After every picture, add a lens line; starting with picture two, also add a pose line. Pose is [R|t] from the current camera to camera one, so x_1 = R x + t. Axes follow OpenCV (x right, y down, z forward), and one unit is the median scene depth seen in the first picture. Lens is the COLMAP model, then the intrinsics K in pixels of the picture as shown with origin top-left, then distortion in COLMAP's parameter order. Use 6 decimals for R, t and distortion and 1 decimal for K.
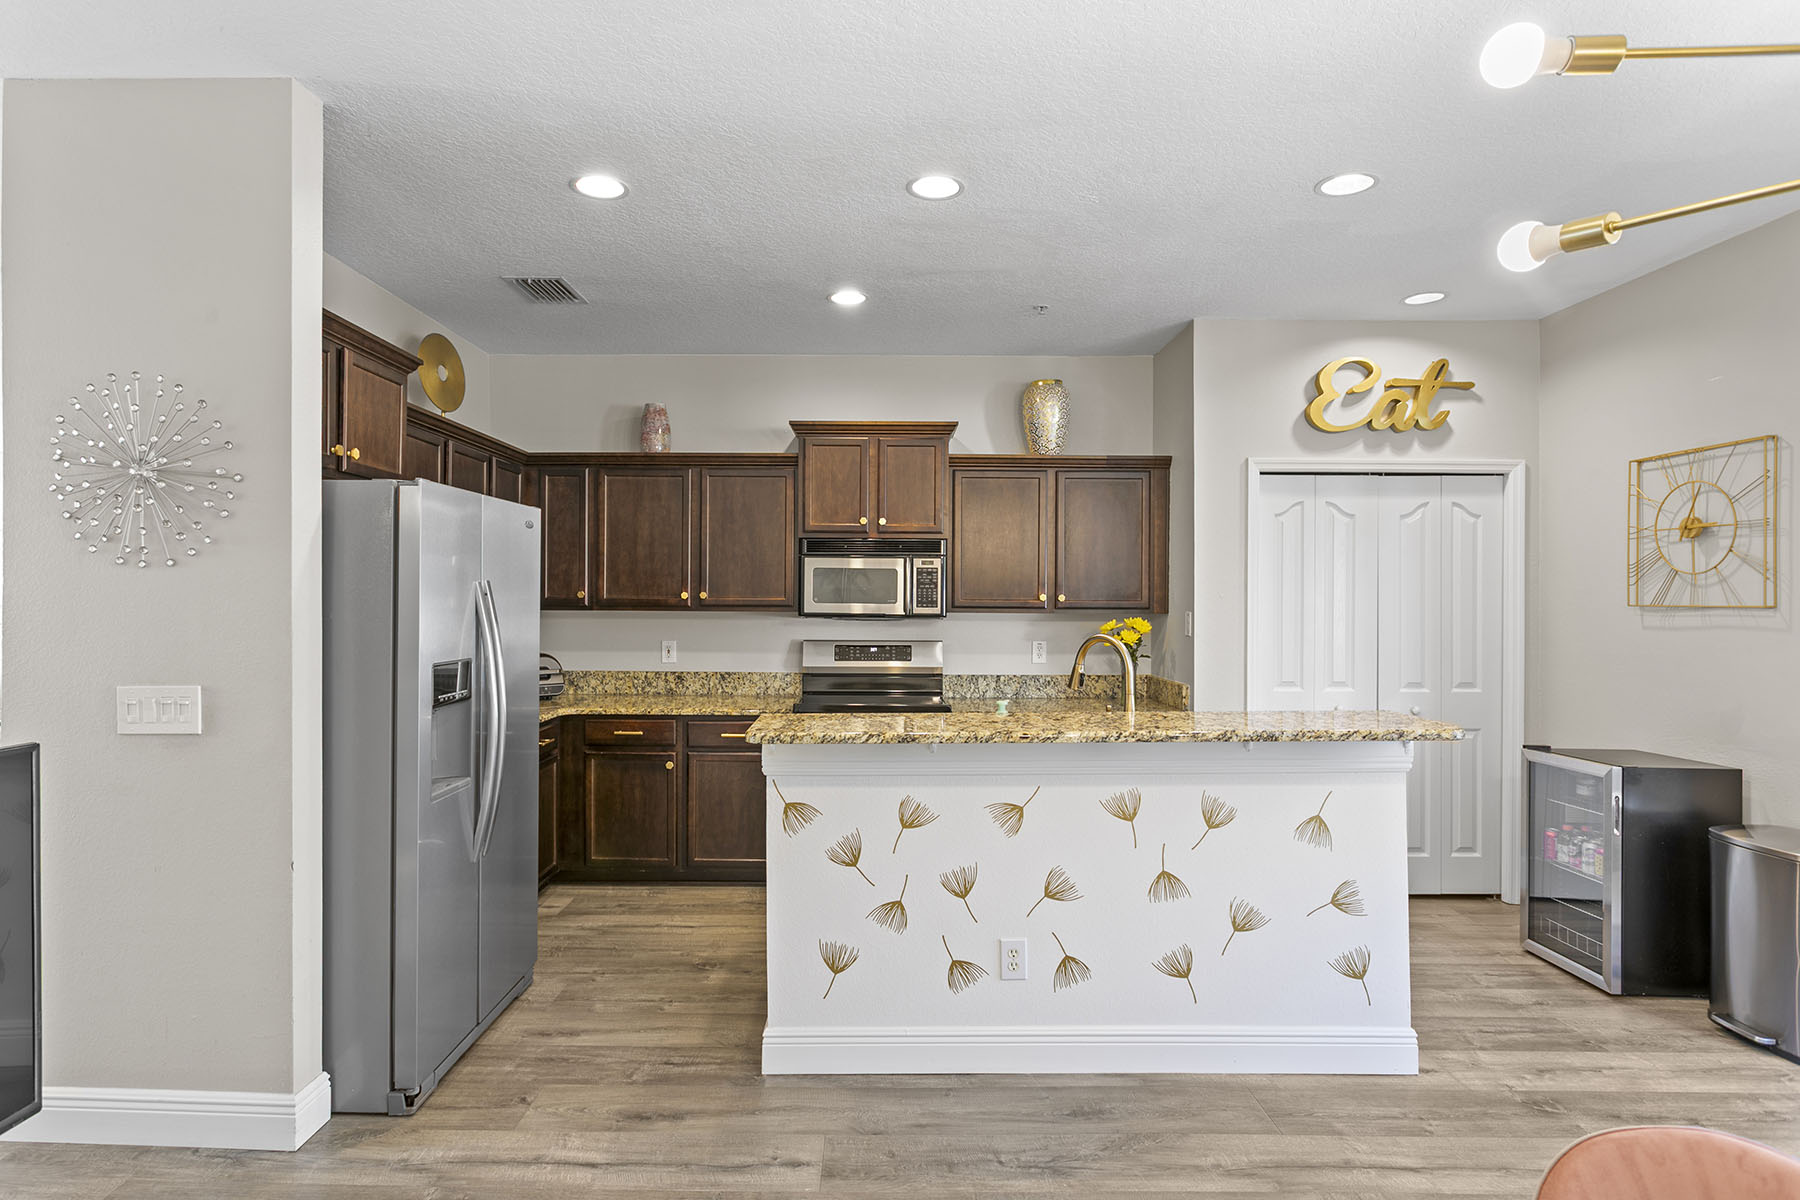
lens RADIAL K [[945.6, 0, 900.0], [0, 945.6, 600.0], [0, 0, 1]] dist [-0.003735, 0.006471]
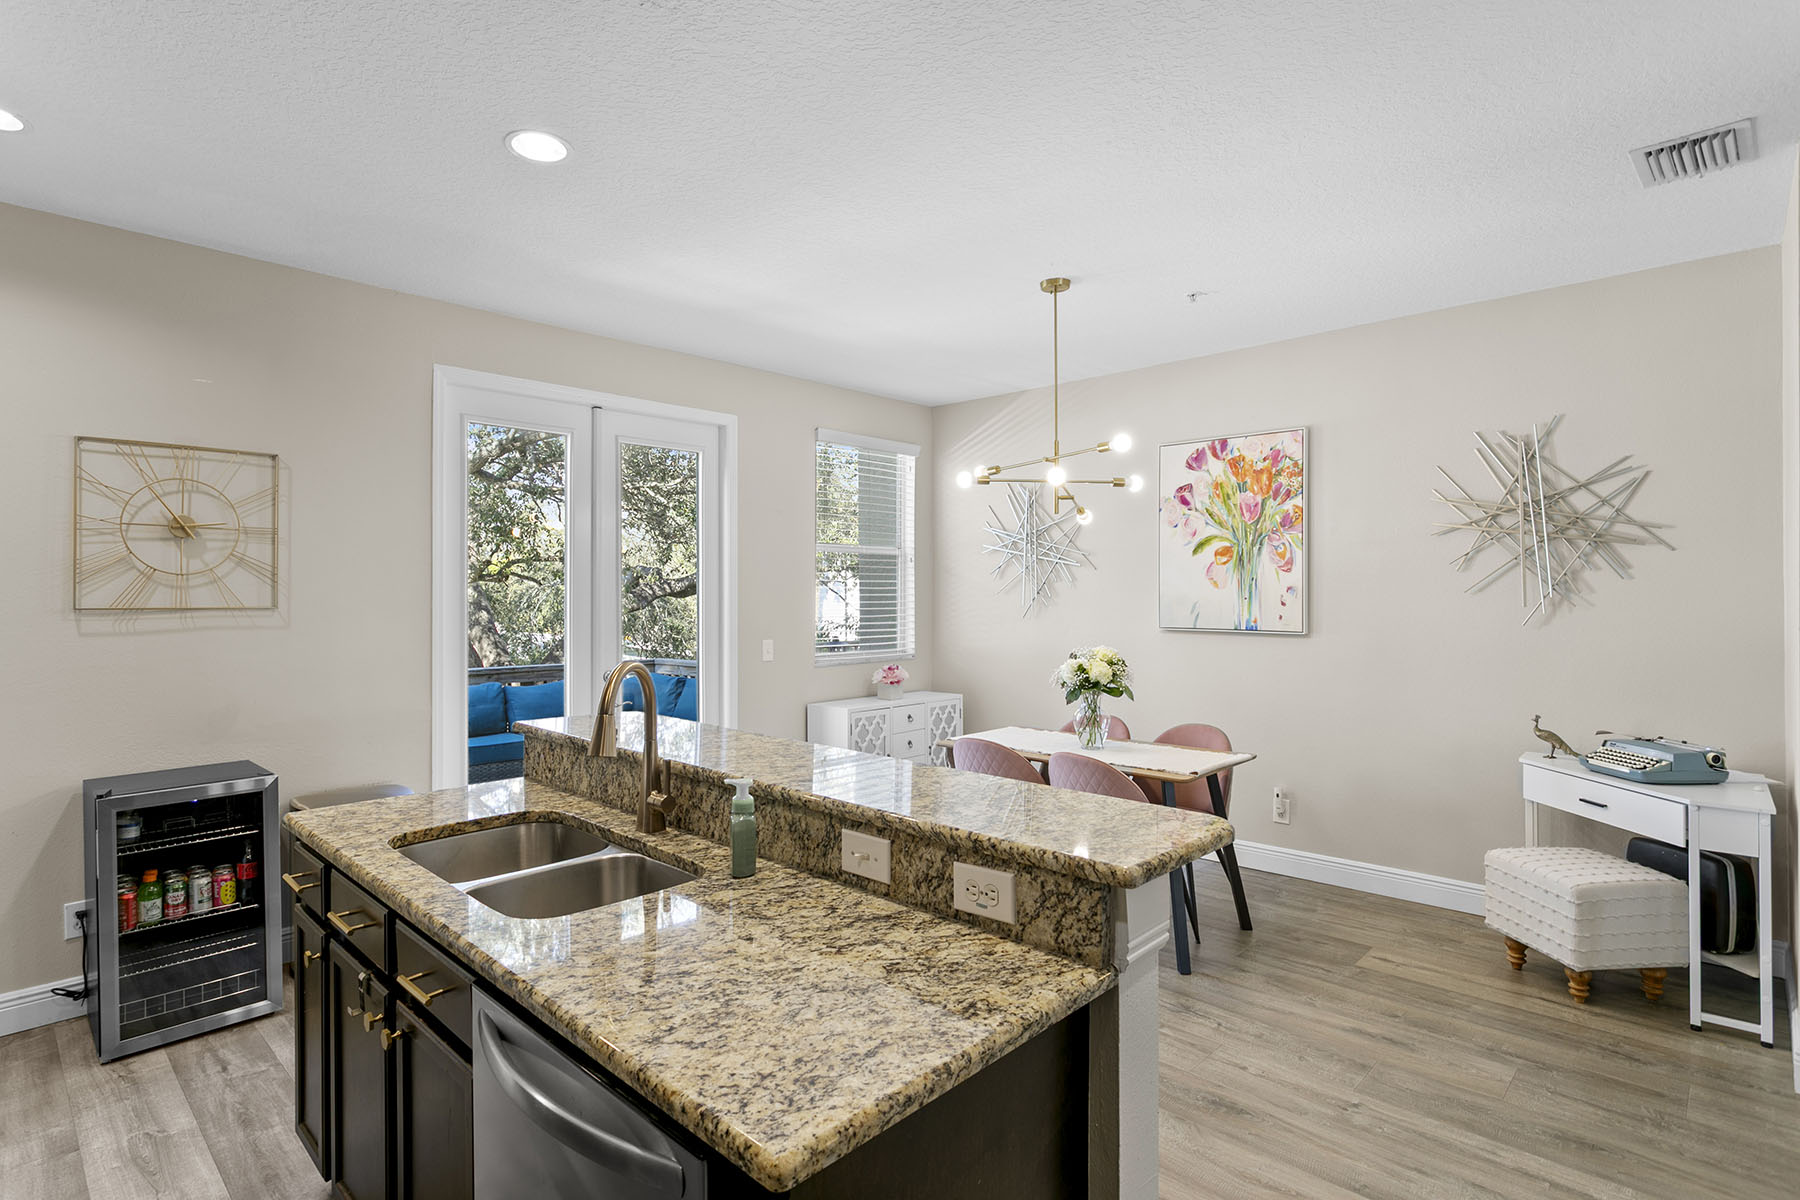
lens RADIAL K [[893.1, 0, 897.2], [0, 893.1, 597.2], [0, 0, 1]] dist [0.001213, 0.001986]
pose [[-0.709267, -0.004751, 0.704924, -0.259712], [0.000399, 0.999974, 0.007141, -0.008935], [-0.704940, 0.005346, -0.709247, 0.917345]]
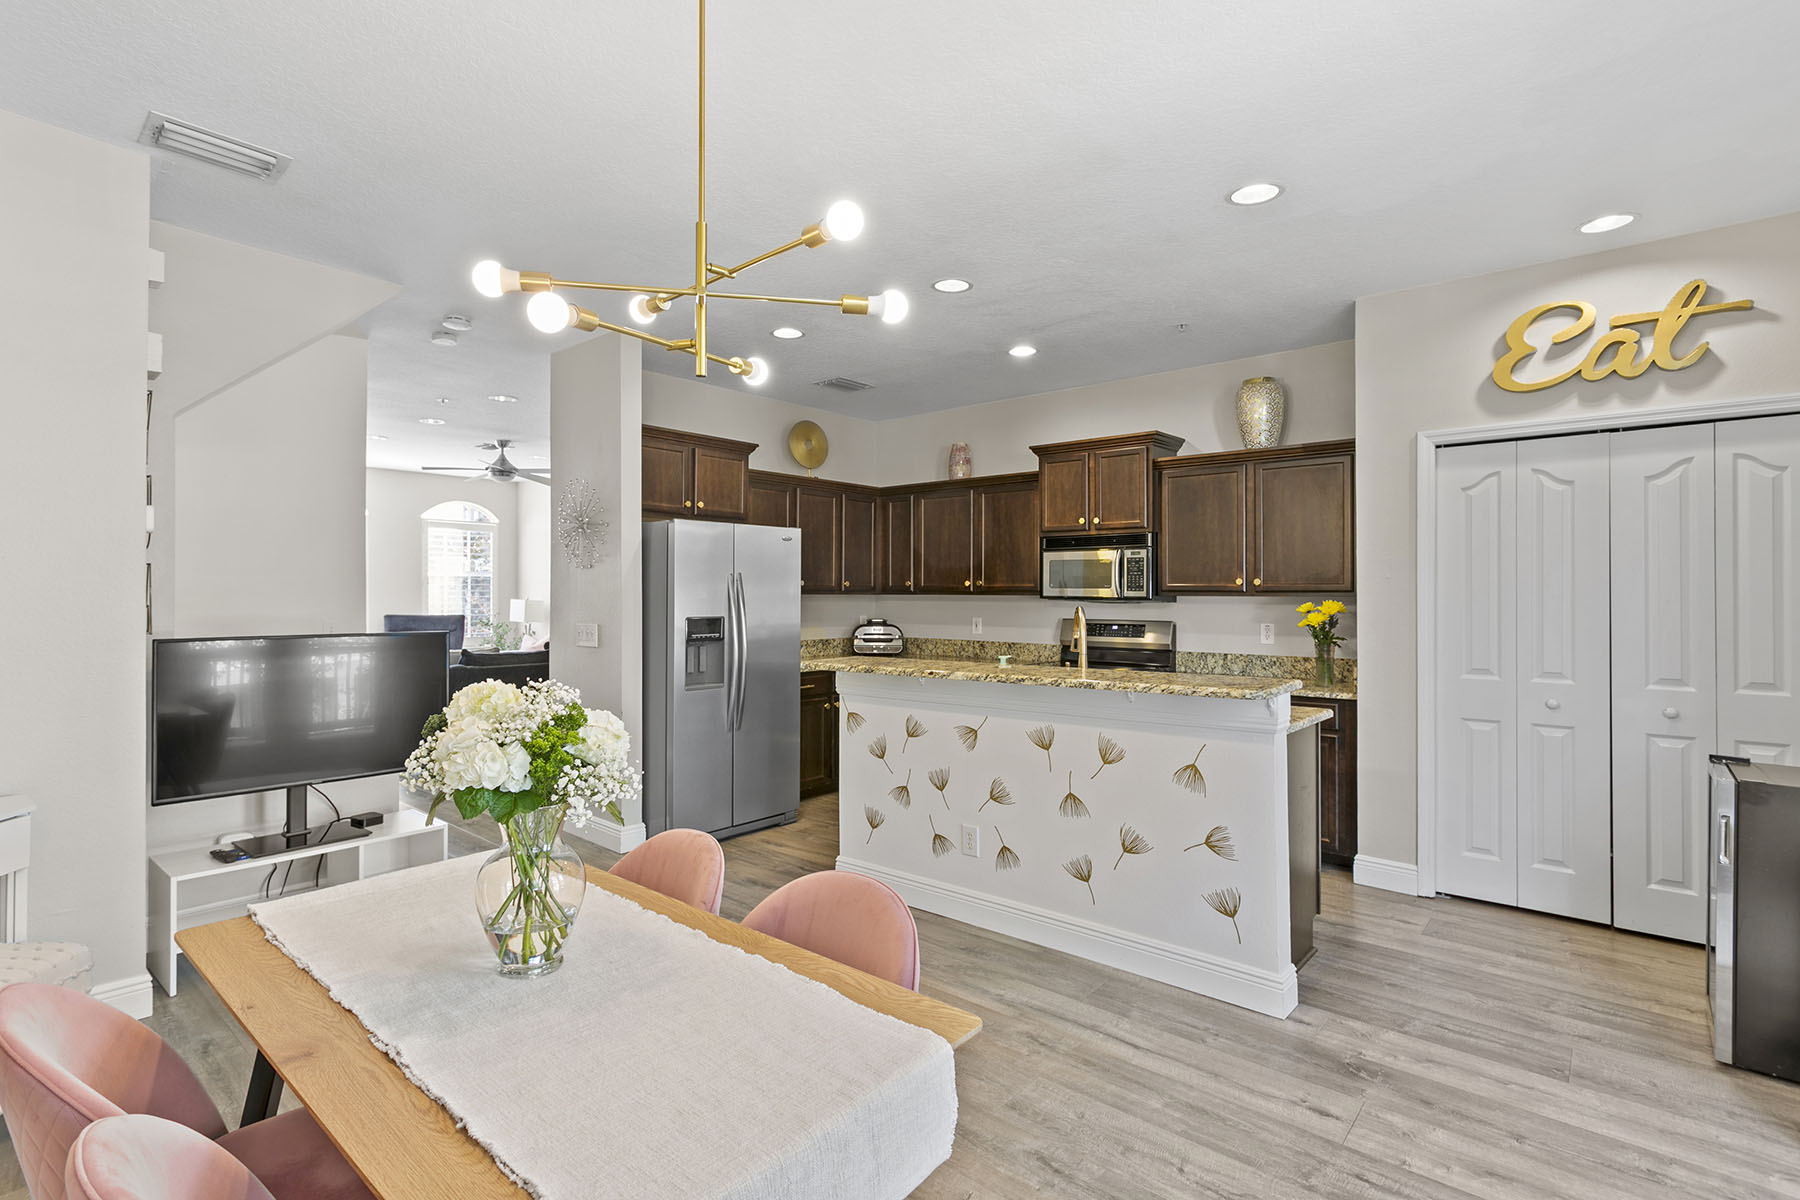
lens RADIAL K [[886.3, 0, 894.1], [0, 886.3, 593.8], [0, 0, 1]] dist [0.012833, 0.000805]
pose [[0.753913, -0.003908, -0.656963, 0.558624], [0.000586, 0.999986, -0.005277, 0.017699], [0.656974, 0.003593, 0.753904, -0.029028]]
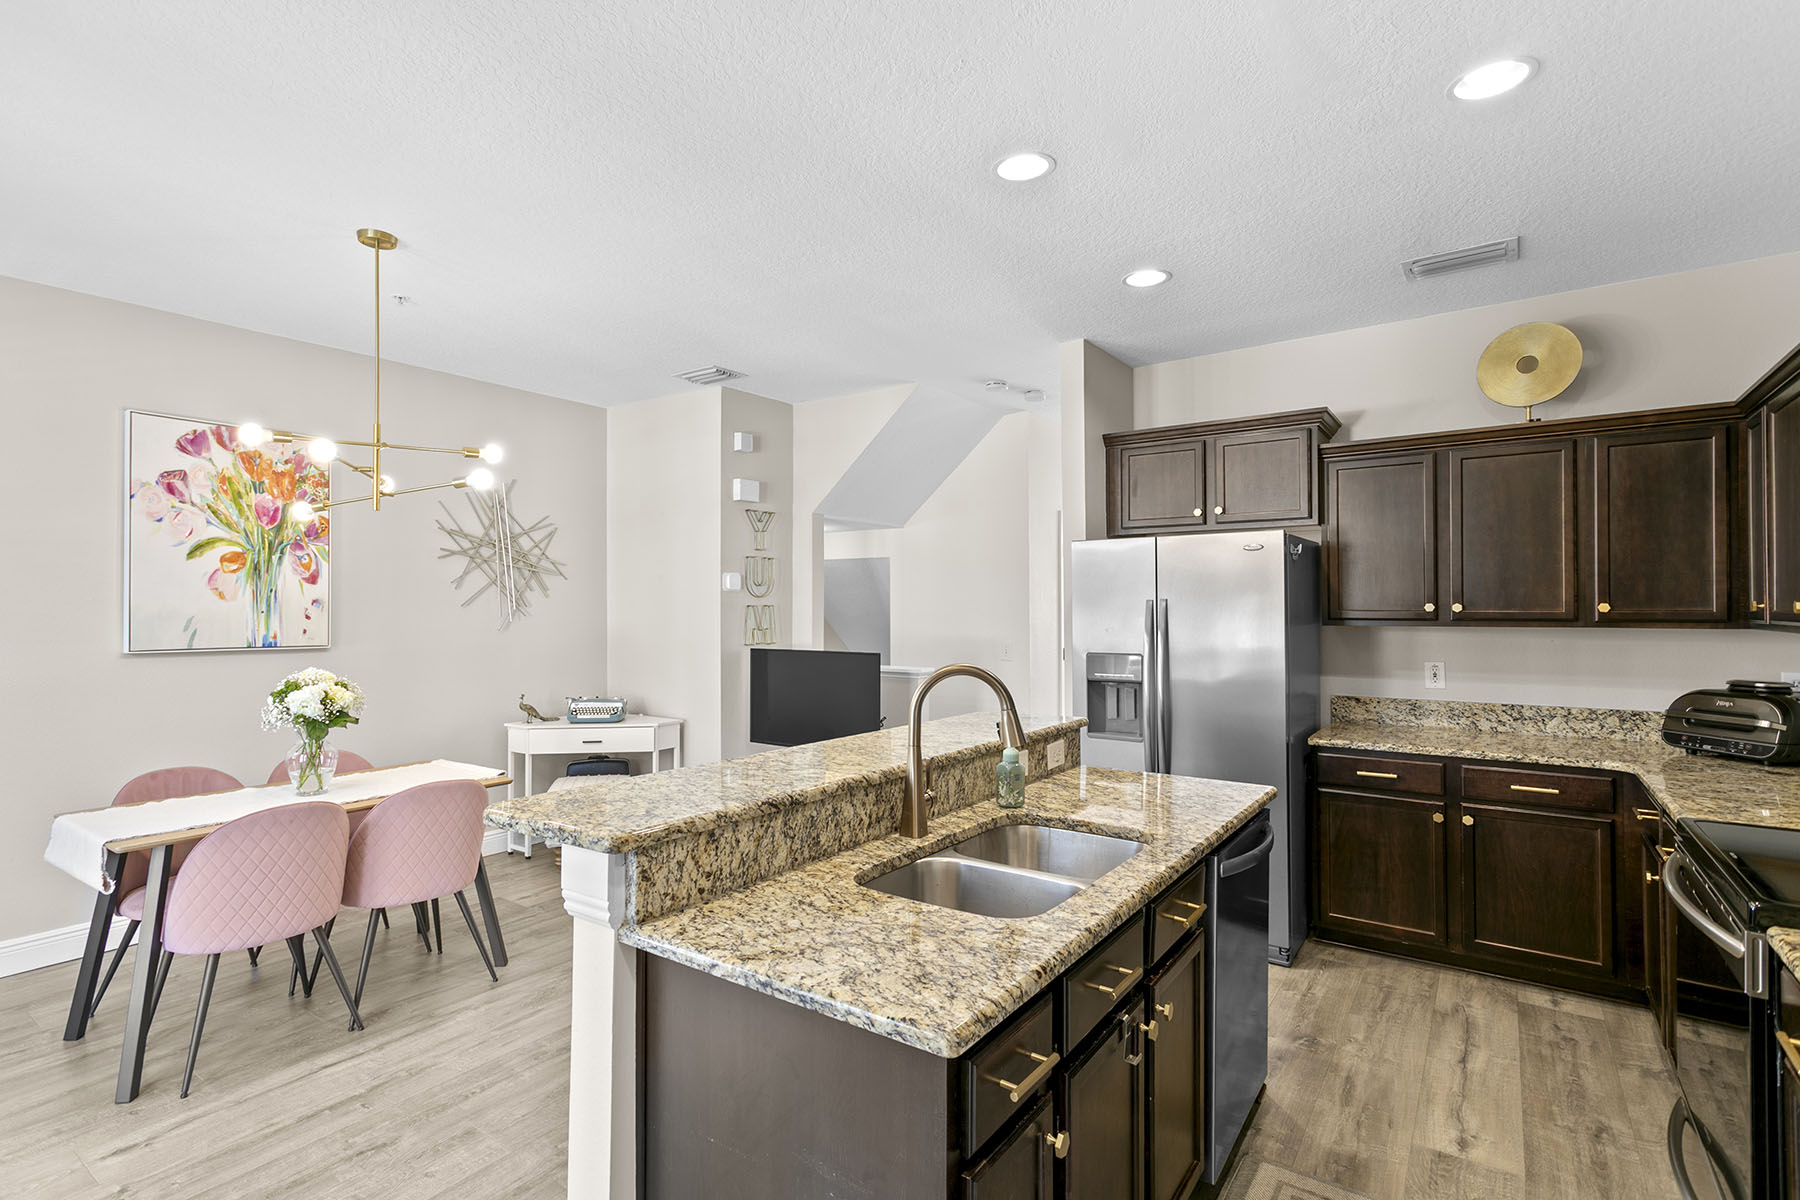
lens RADIAL K [[867.4, 0, 842.1], [0, 867.4, 603.8], [0, 0, 1]] dist [0.011503, 0.000249]
pose [[-0.619893, -0.006420, -0.784660, 0.544706], [-0.001210, 0.999973, -0.007226, -0.002529], [0.784685, -0.003530, -0.619884, 0.931909]]
